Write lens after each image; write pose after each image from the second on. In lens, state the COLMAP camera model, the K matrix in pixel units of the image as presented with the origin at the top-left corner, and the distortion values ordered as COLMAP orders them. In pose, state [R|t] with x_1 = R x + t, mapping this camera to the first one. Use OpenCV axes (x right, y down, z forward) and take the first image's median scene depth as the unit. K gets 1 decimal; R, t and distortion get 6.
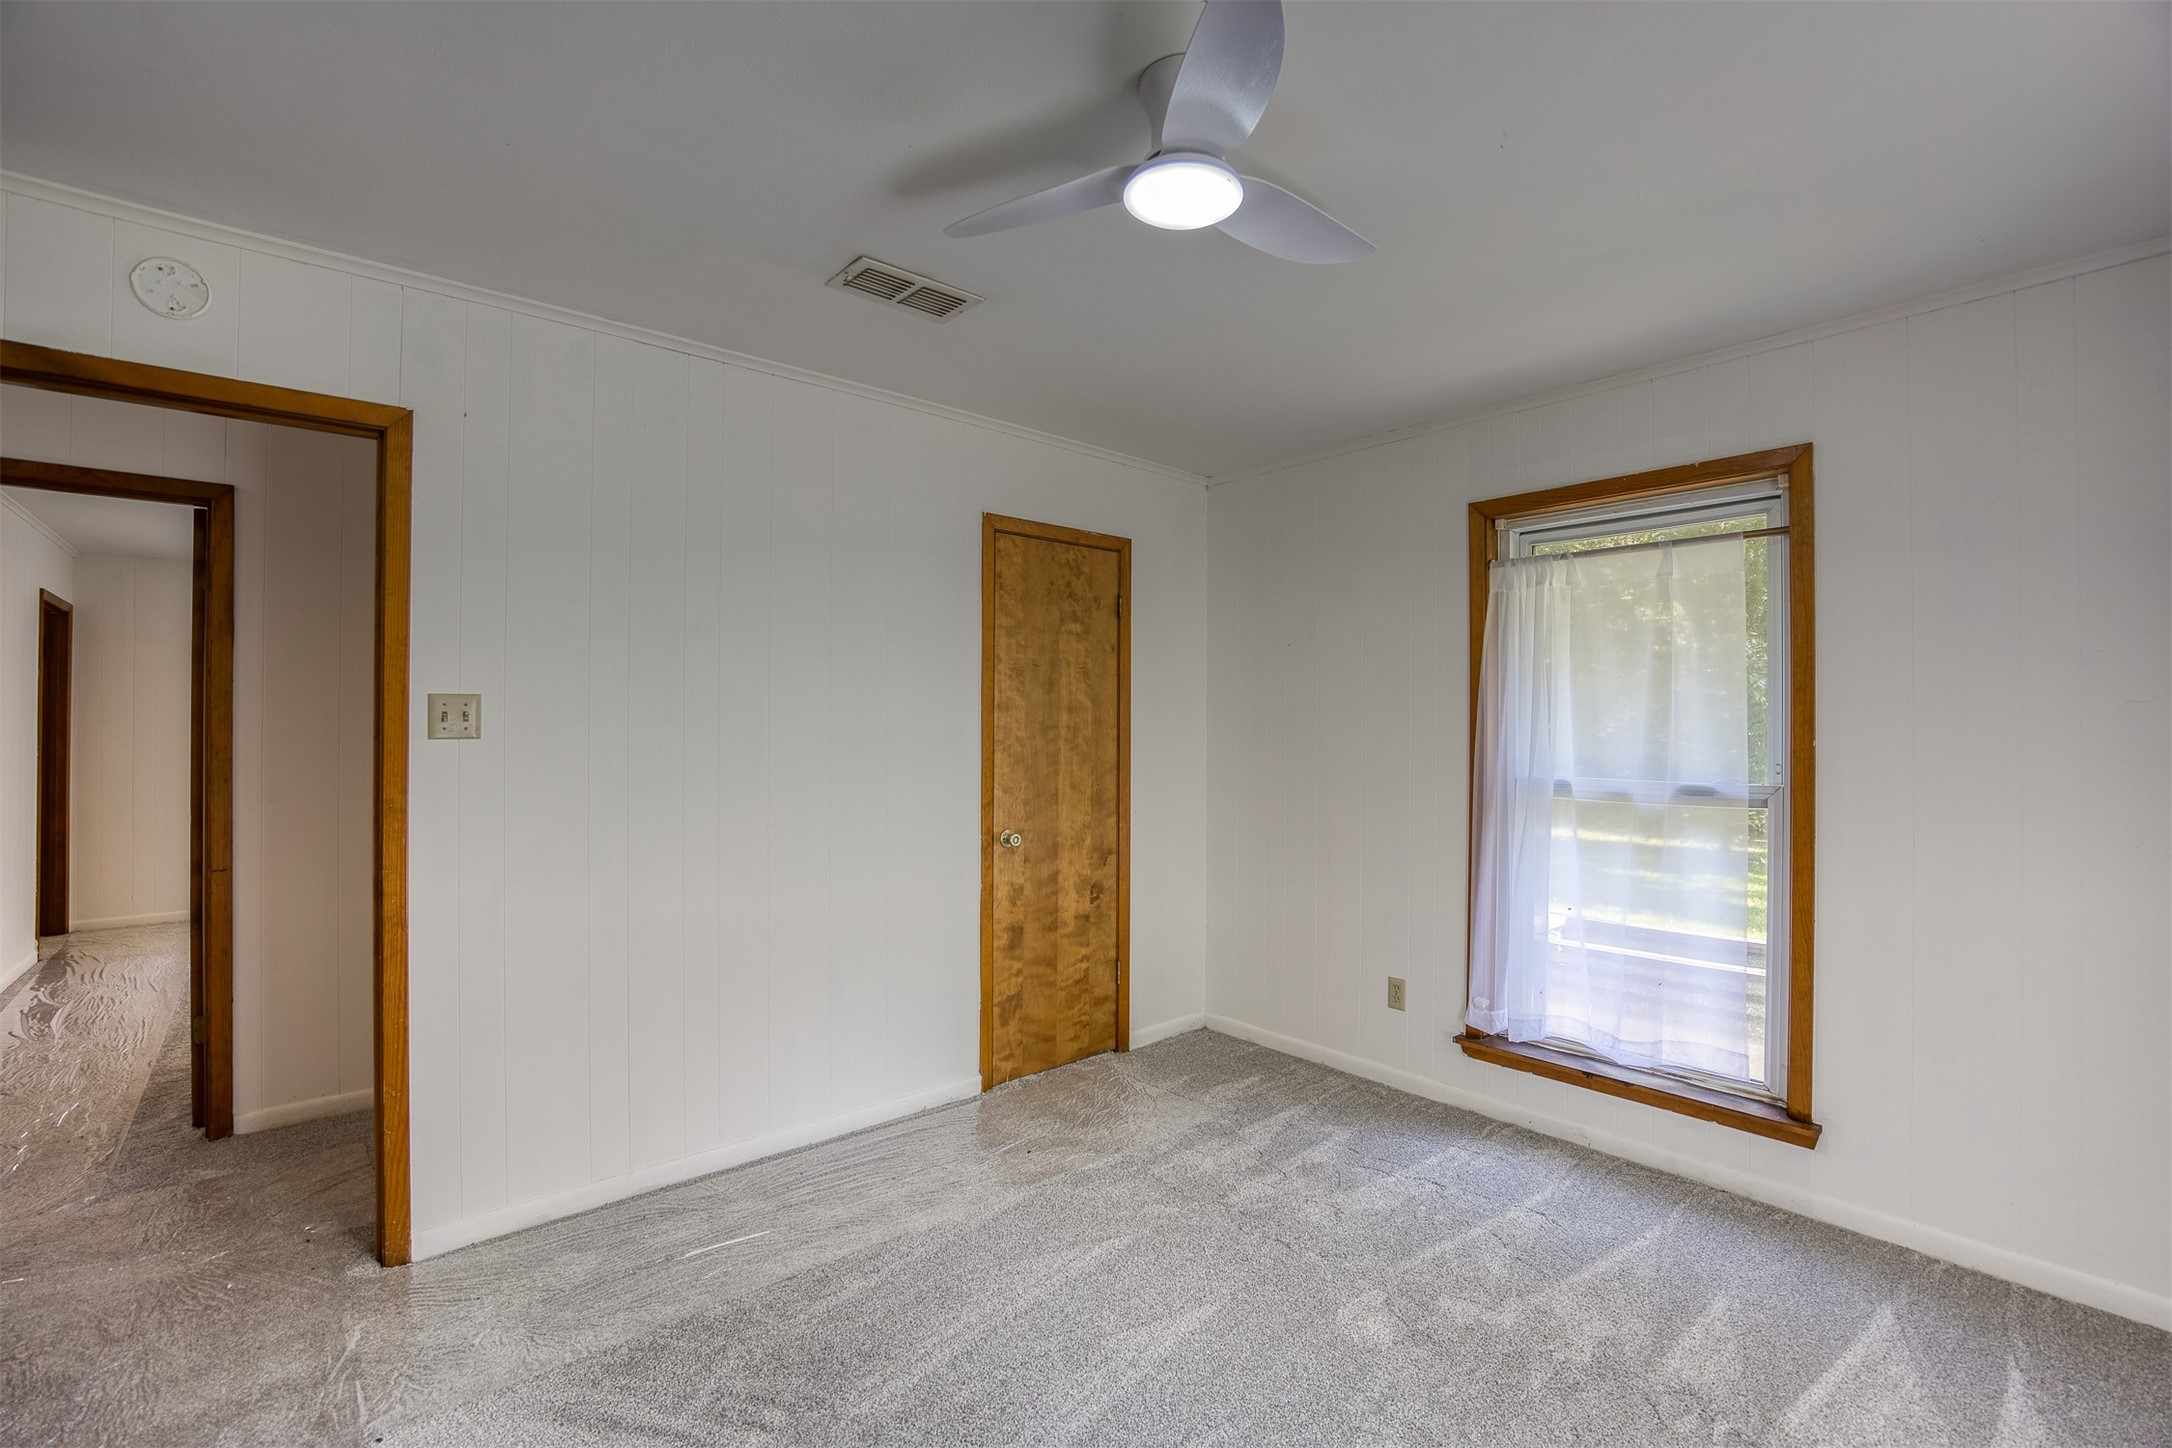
lens RADIAL K [[930.6, 0, 1082.5], [0, 930.6, 720.8], [0, 0, 1]] dist [-0.052467, 0.015918]
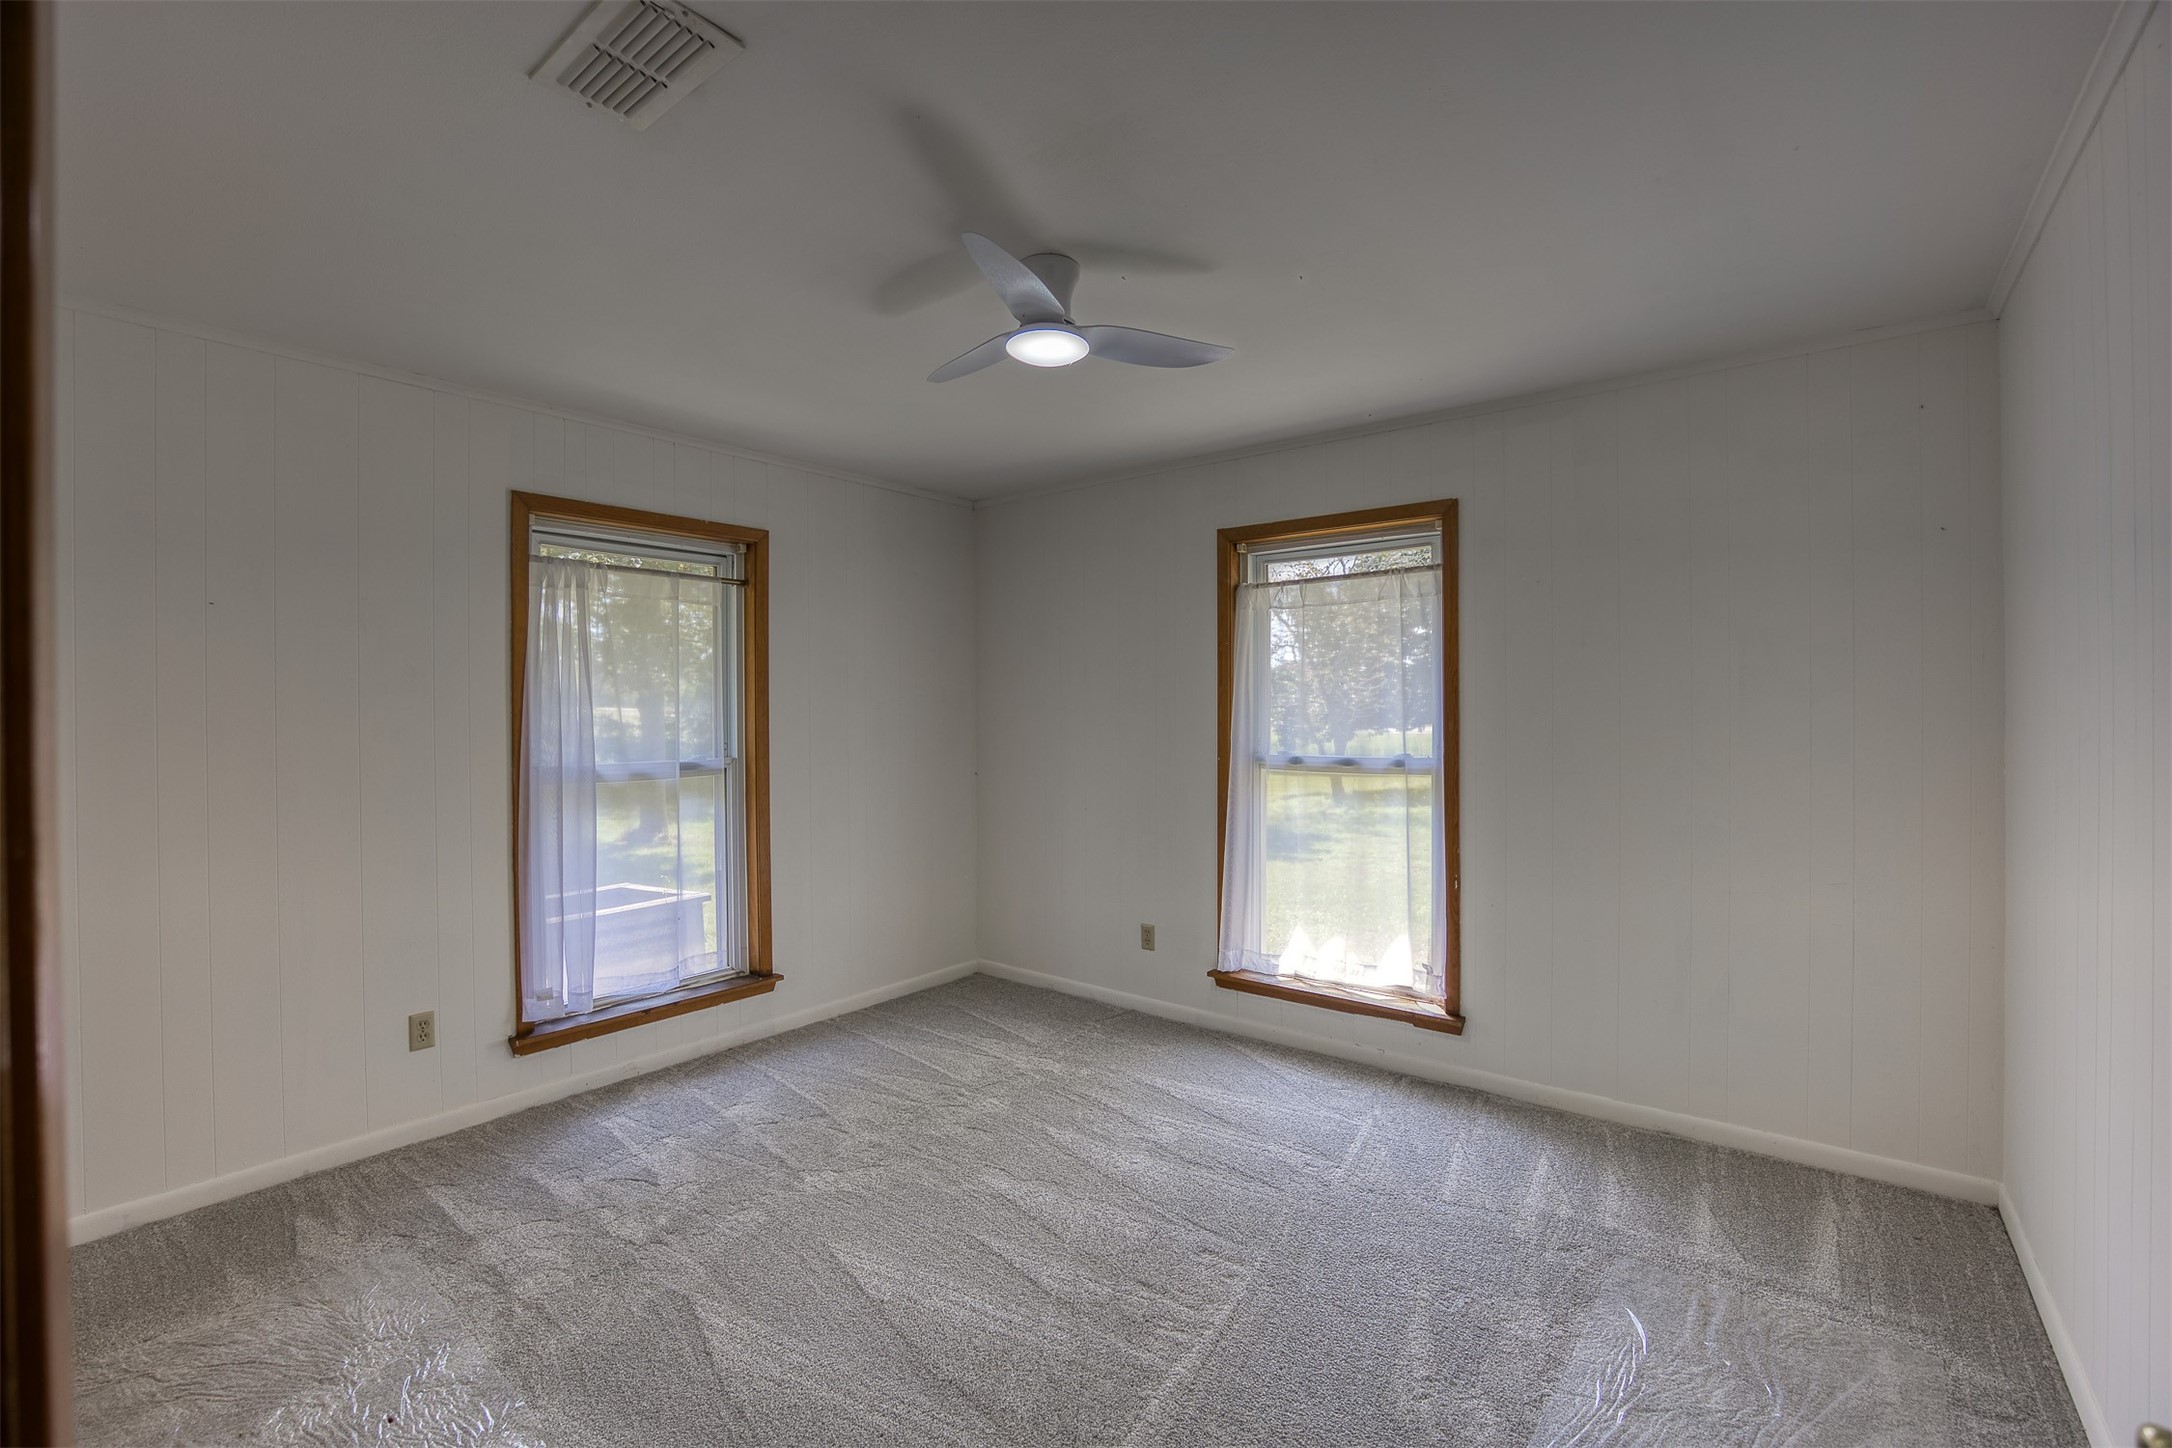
lens RADIAL K [[930.6, 0, 1082.5], [0, 930.6, 720.8], [0, 0, 1]] dist [-0.052467, 0.015918]
pose [[-0.172151, -0.008173, 0.985037, -0.705144], [0.003723, 0.999953, 0.008947, 0.001572], [-0.985064, 0.005207, -0.172113, 0.635831]]
